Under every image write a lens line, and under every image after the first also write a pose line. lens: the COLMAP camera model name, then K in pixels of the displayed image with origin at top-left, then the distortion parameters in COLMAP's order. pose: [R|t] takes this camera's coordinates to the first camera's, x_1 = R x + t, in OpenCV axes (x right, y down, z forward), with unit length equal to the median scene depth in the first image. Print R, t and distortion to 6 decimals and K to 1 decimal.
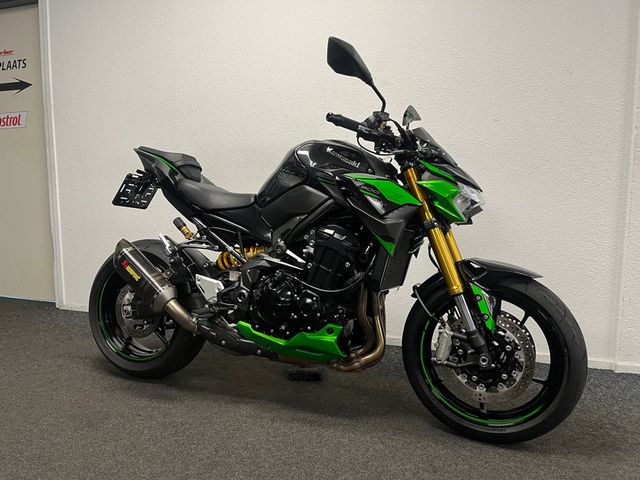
lens RADIAL K [[484.6, 0, 315.3], [0, 484.6, 243.1], [0, 0, 1]] dist [0.042907, -0.024565]
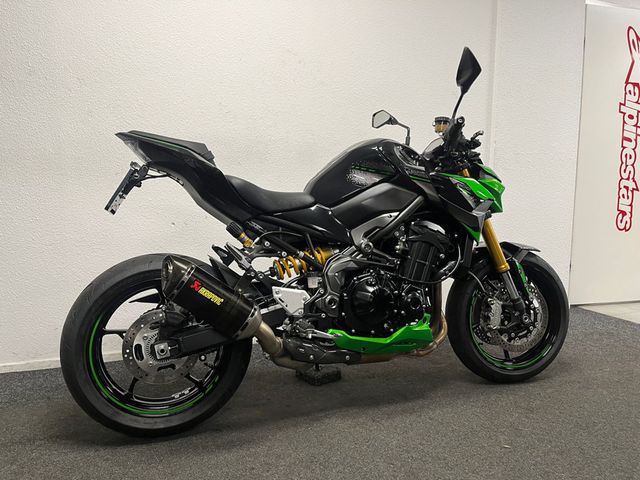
lens RADIAL K [[488.7, 0, 322.8], [0, 488.7, 245.5], [0, 0, 1]] dist [0.038258, 0.000884]
pose [[0.760280, -0.079306, 0.644737, -0.824803], [0.073181, 0.996658, 0.036299, -0.038044], [-0.645461, 0.019585, 0.763543, 0.318987]]
